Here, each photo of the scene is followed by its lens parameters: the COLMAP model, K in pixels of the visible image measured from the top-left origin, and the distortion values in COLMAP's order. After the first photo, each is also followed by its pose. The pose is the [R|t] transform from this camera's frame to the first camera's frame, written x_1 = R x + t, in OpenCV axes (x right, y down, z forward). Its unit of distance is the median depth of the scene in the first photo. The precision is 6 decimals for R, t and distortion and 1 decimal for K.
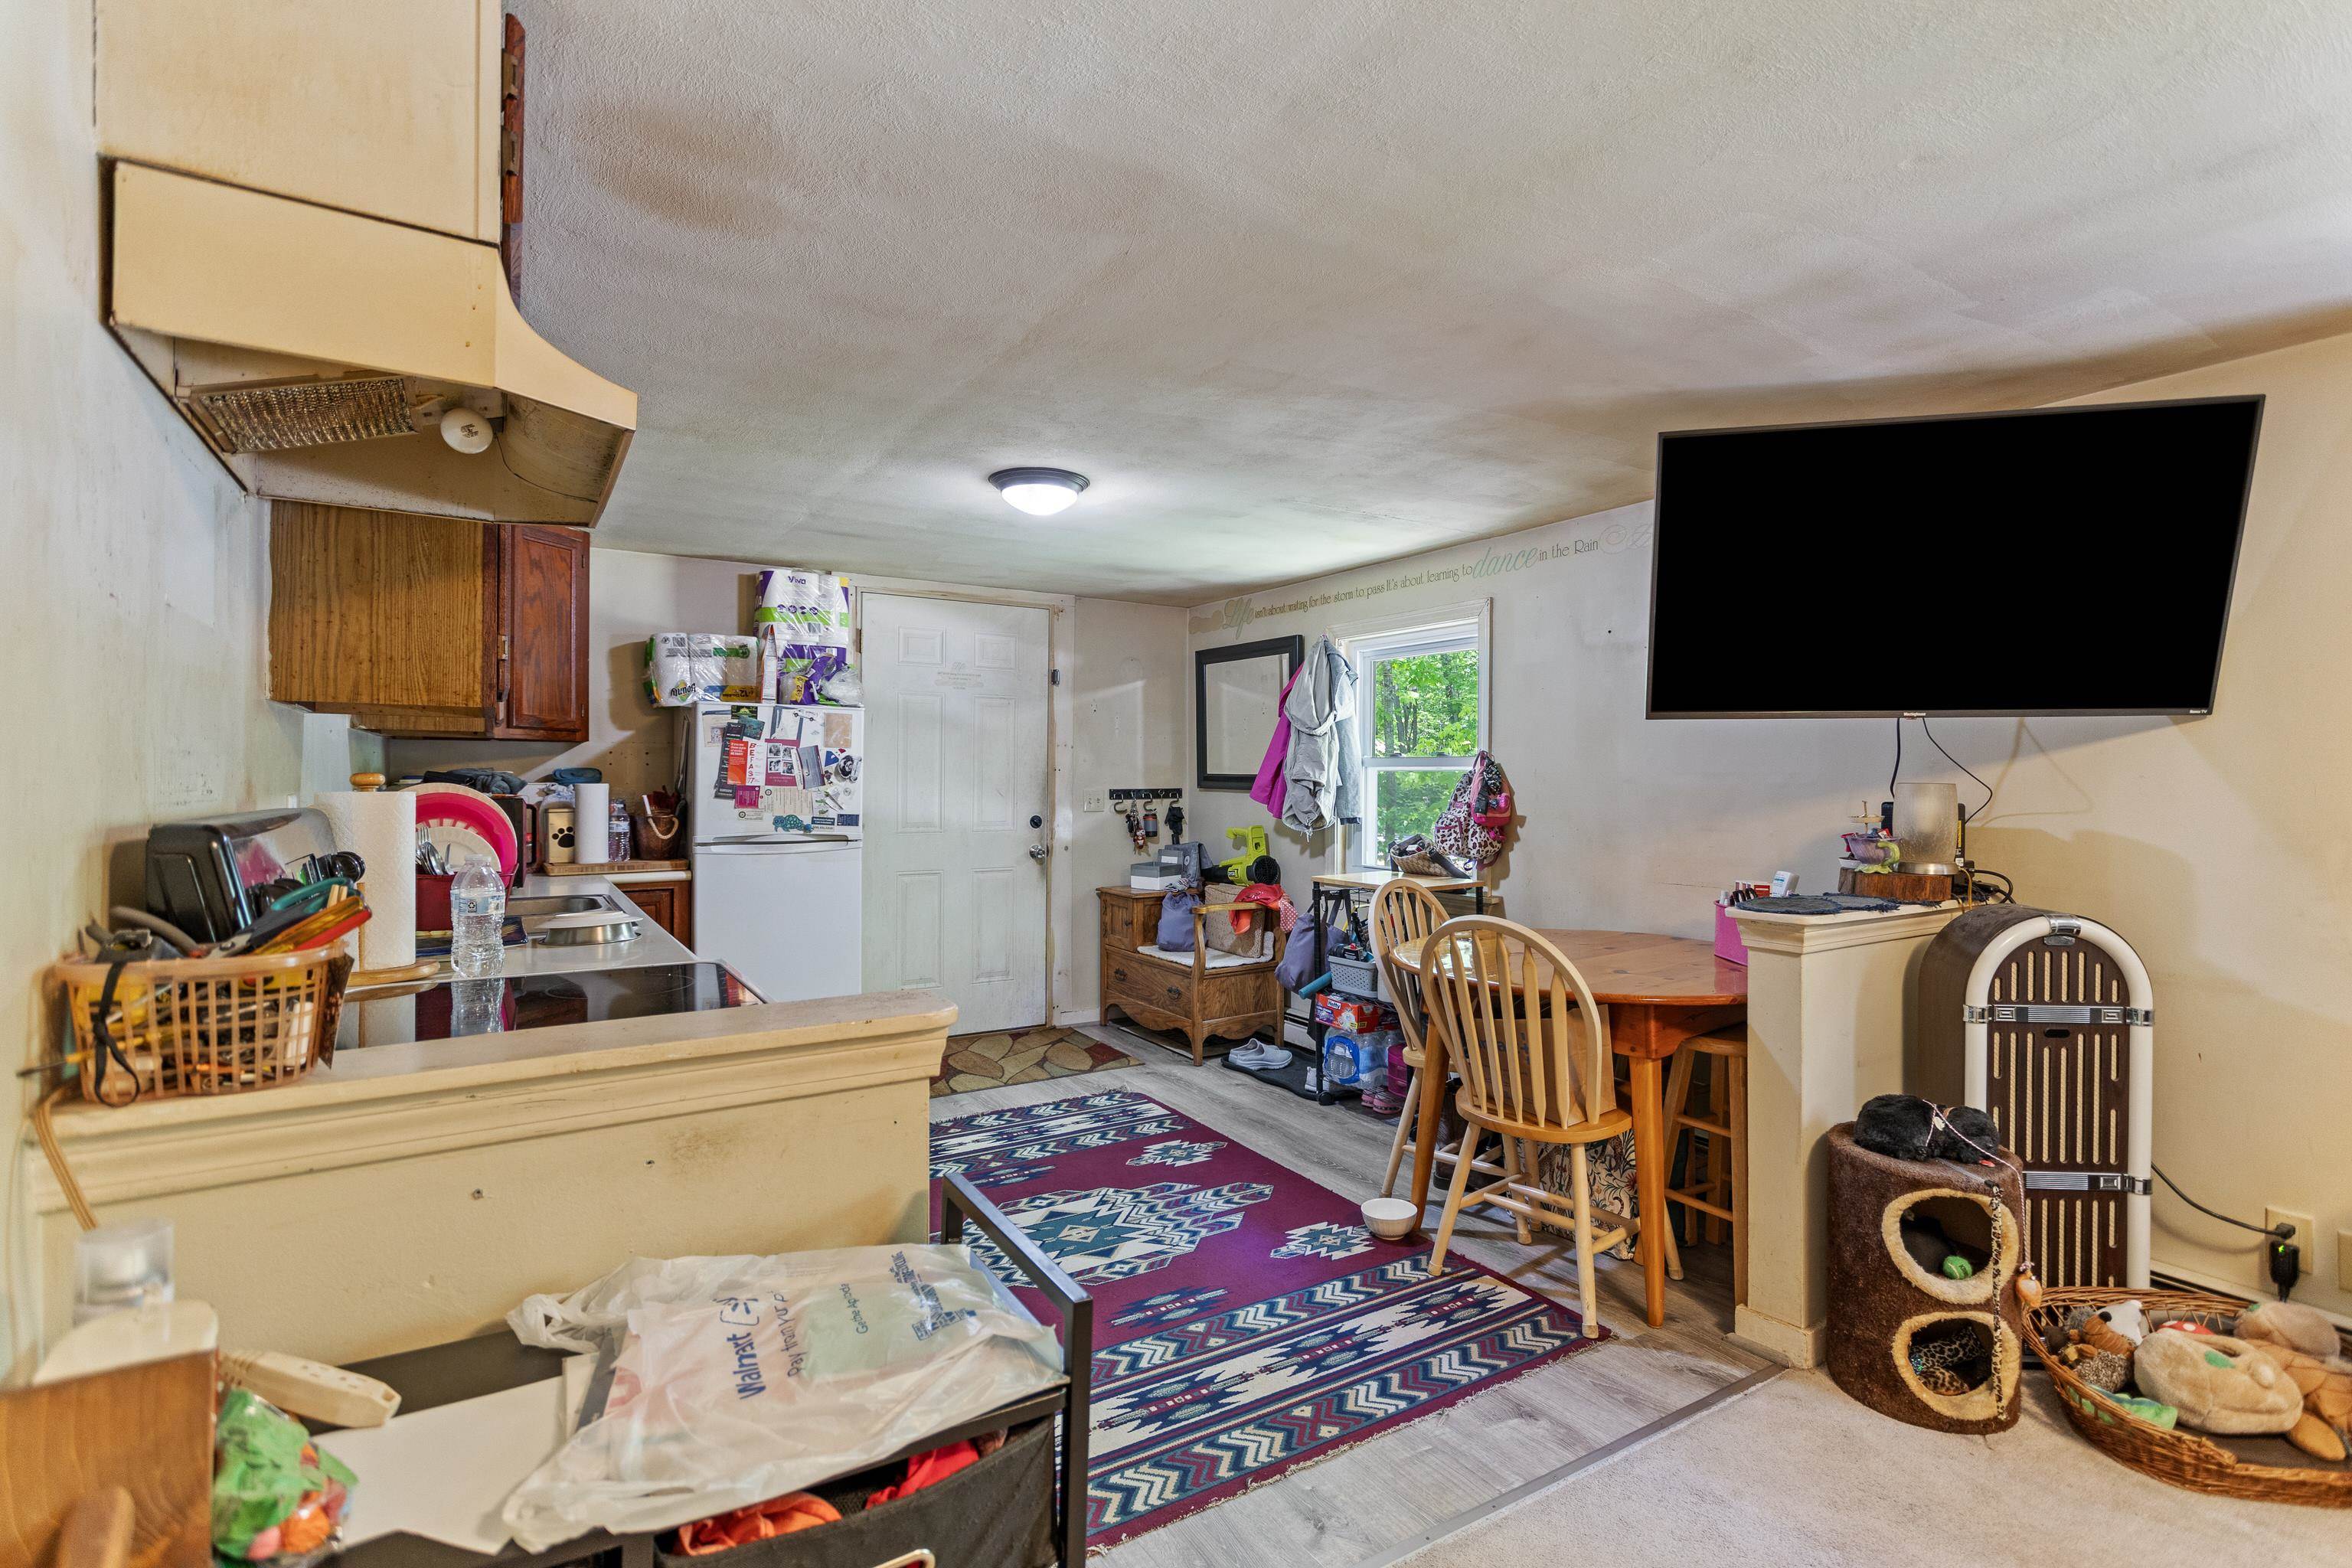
lens RADIAL K [[1104.5, 0, 1187.3], [0, 1104.5, 782.3], [0, 0, 1]] dist [-0.003215, 0.001714]
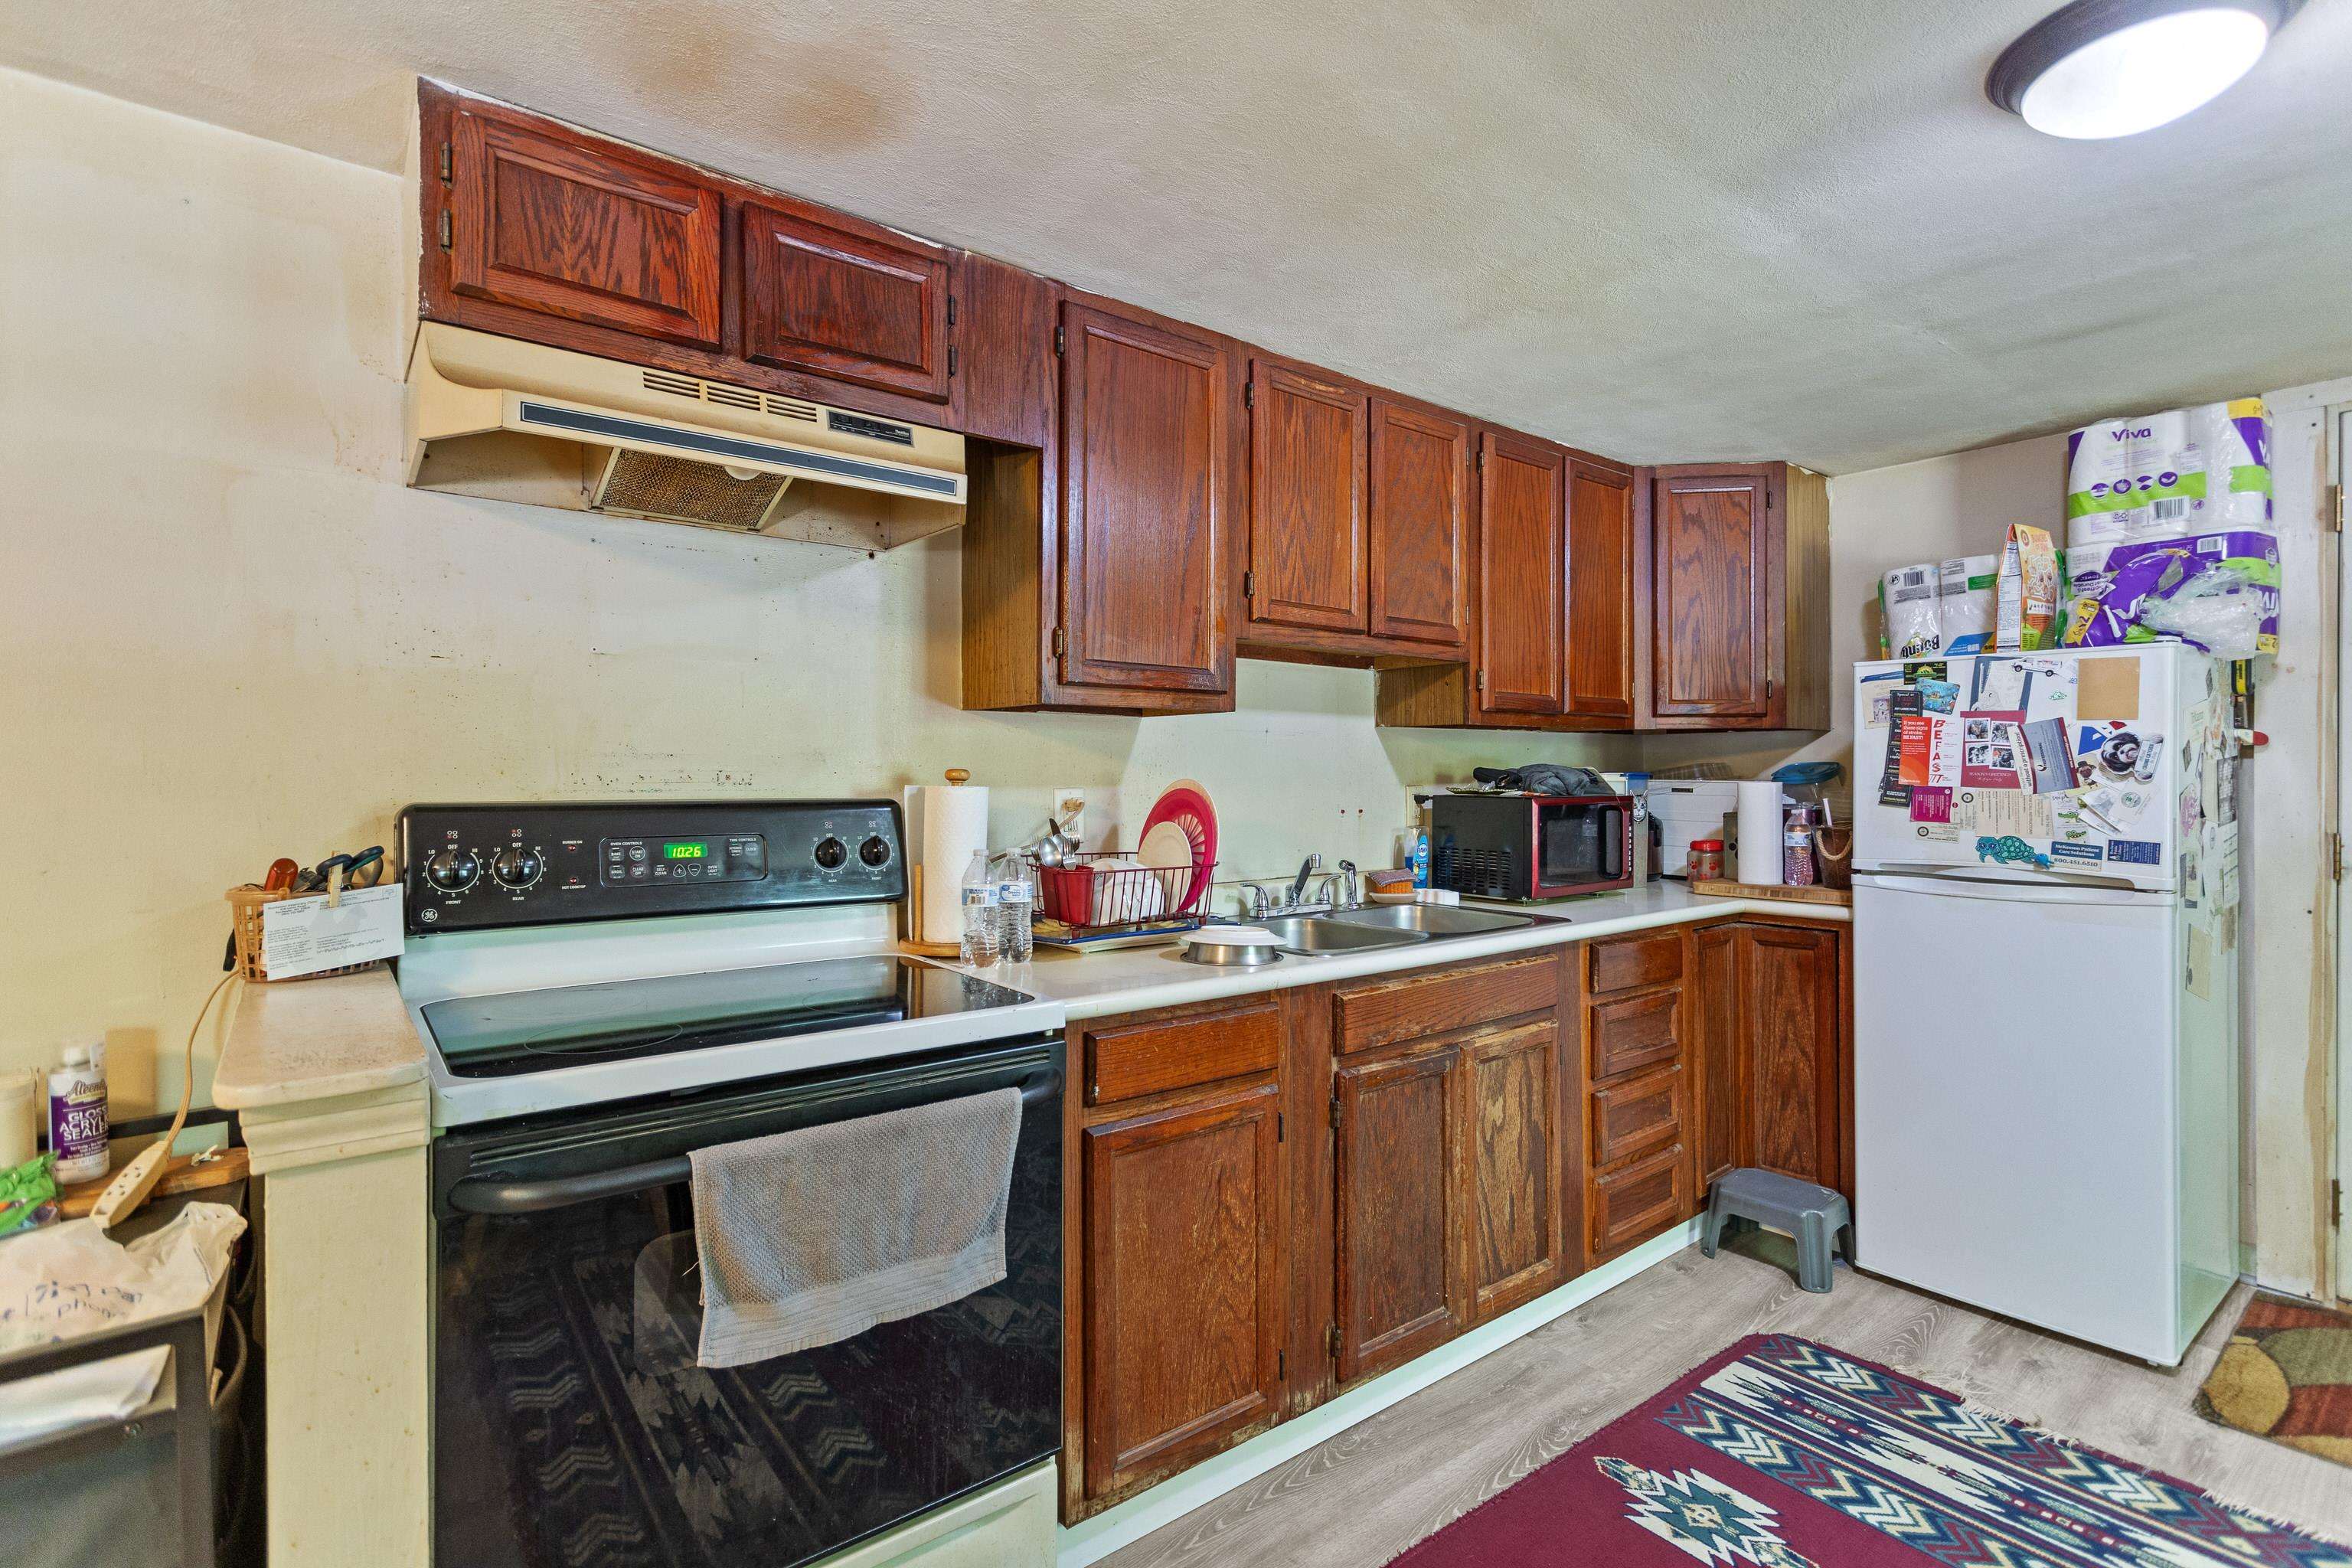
lens RADIAL K [[1104.5, 0, 1179.2], [0, 1104.5, 773.1], [0, 0, 1]] dist [-0.003215, 0.001714]
pose [[0.107602, -0.002958, -0.994190, 0.294396], [-0.003020, 0.999990, -0.003302, -0.002294], [0.994189, 0.003357, 0.107592, 0.767391]]
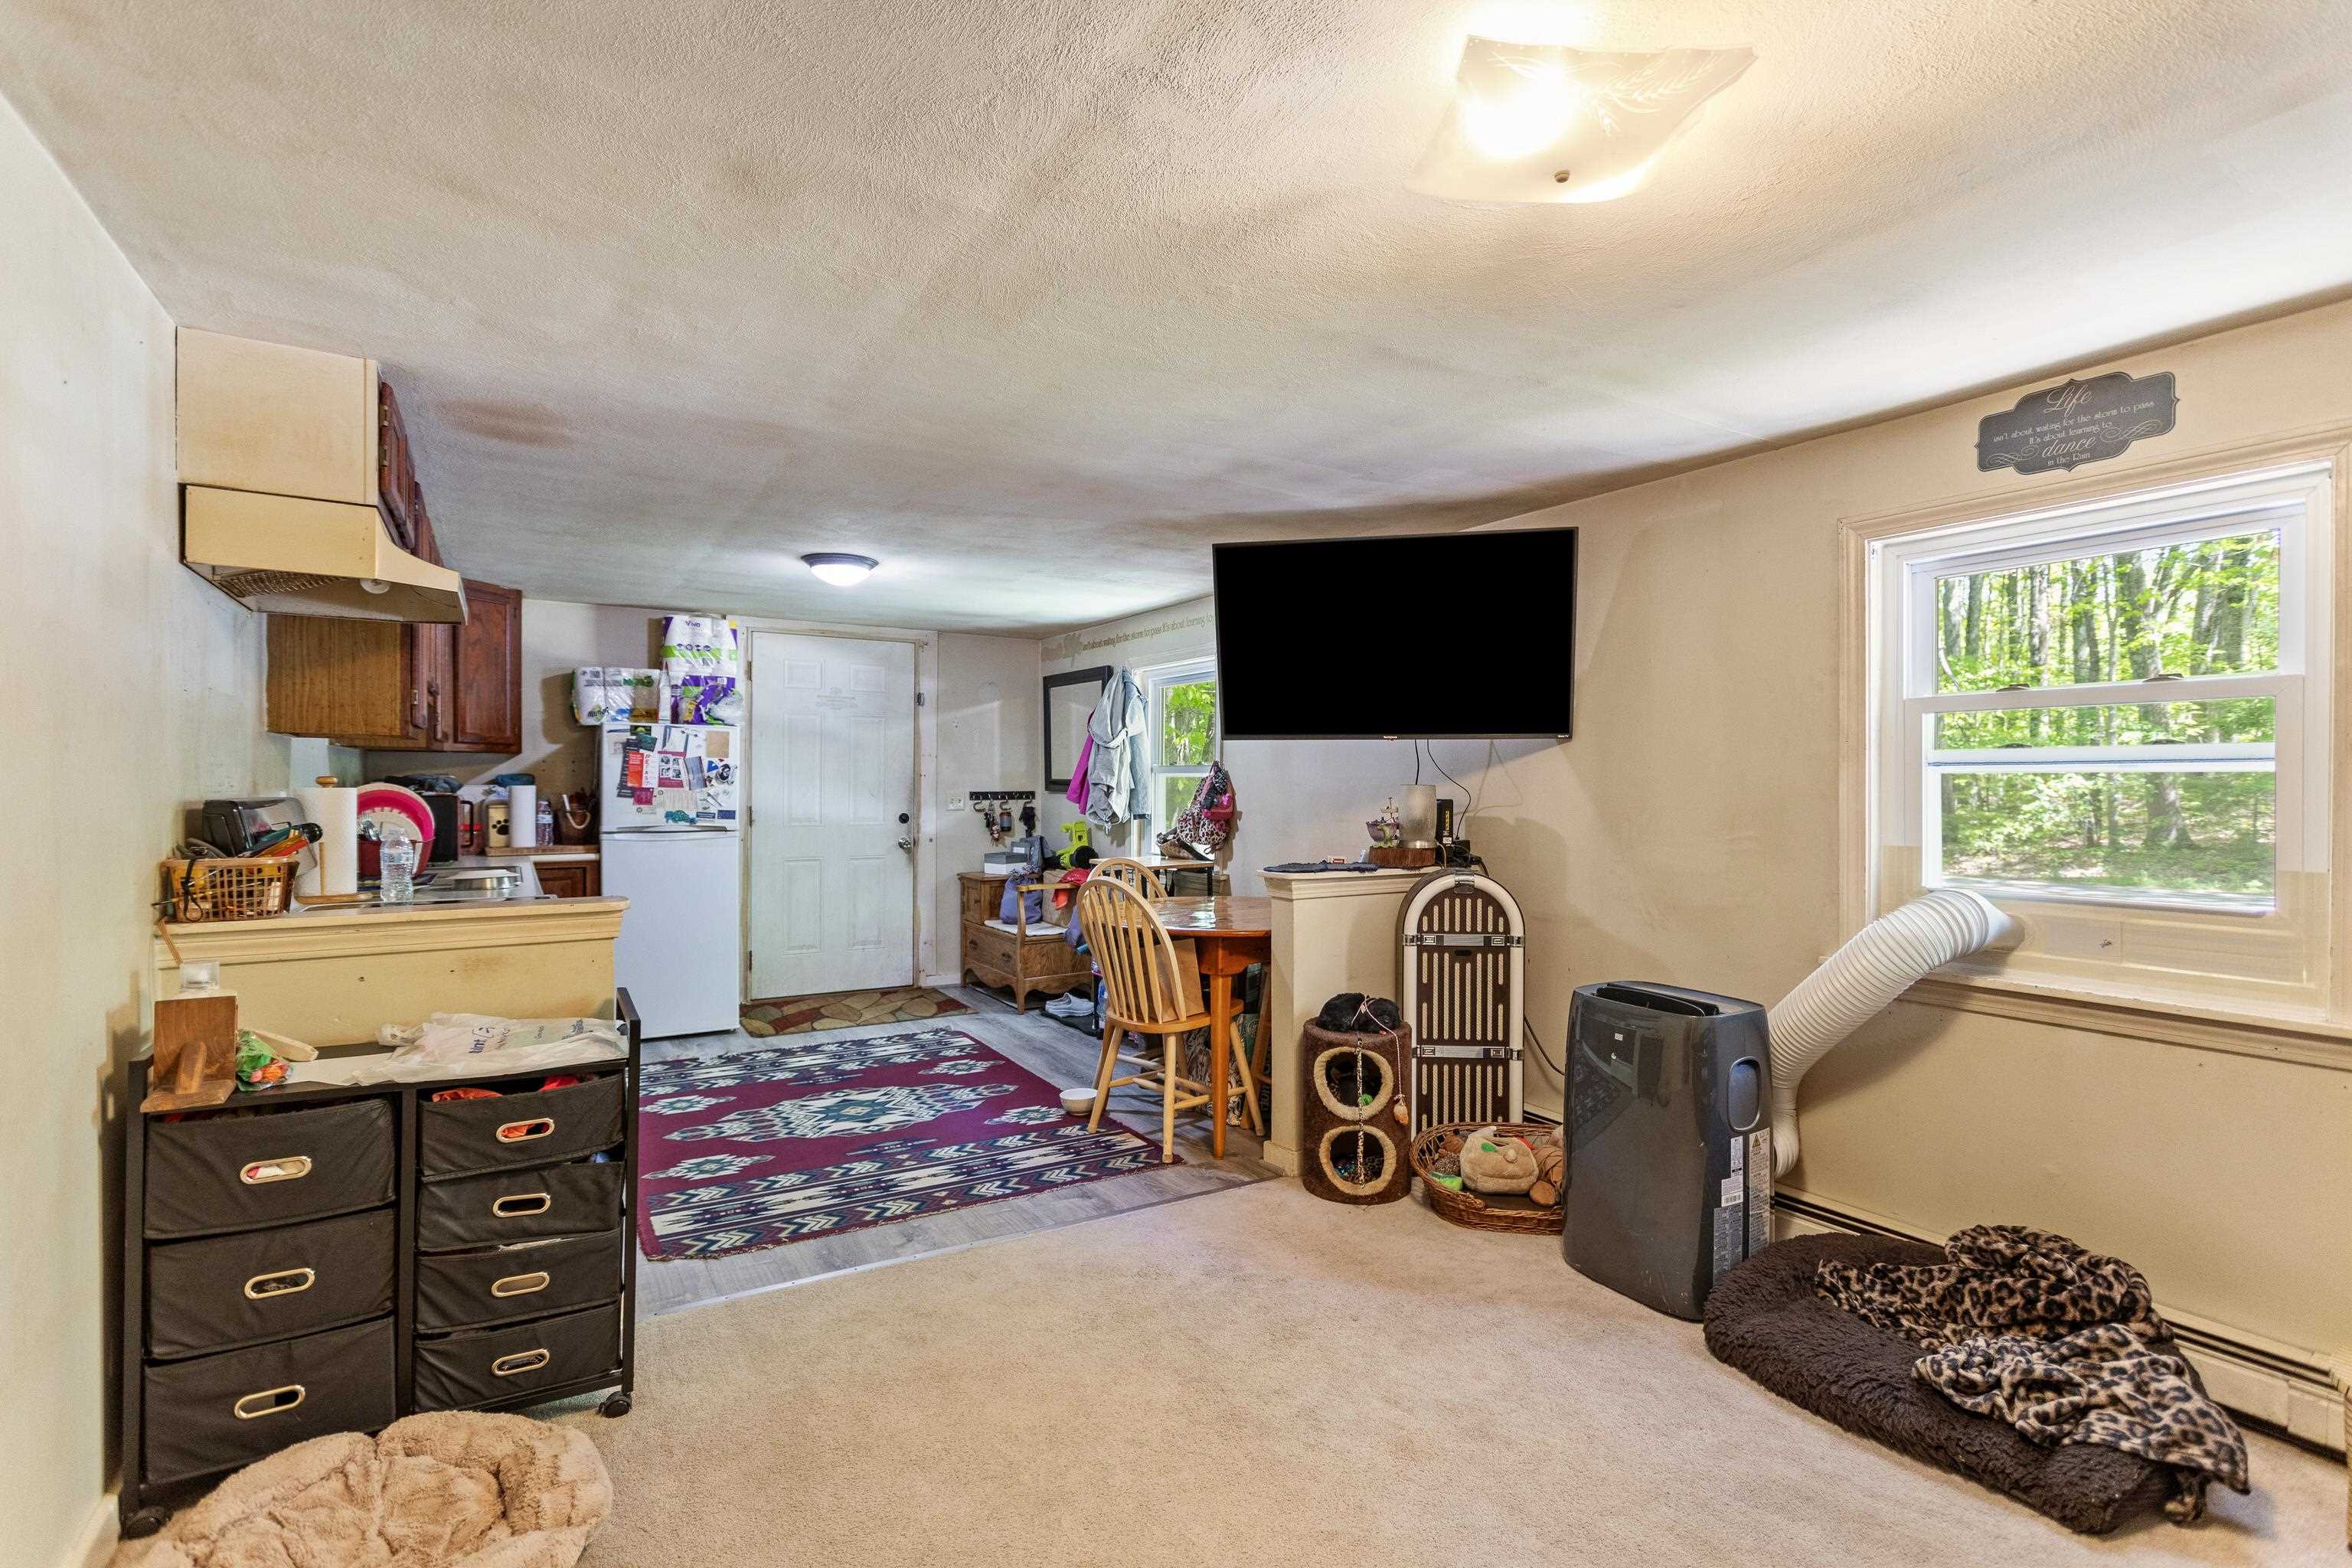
lens RADIAL K [[1104.5, 0, 1188.6], [0, 1104.5, 797.3], [0, 0, 1]] dist [-0.003215, 0.001714]
pose [[0.999966, 0.001097, -0.008197, 0.382806], [-0.001033, 0.999969, 0.007820, 0.005867], [0.008206, -0.007811, 0.999936, -0.436608]]
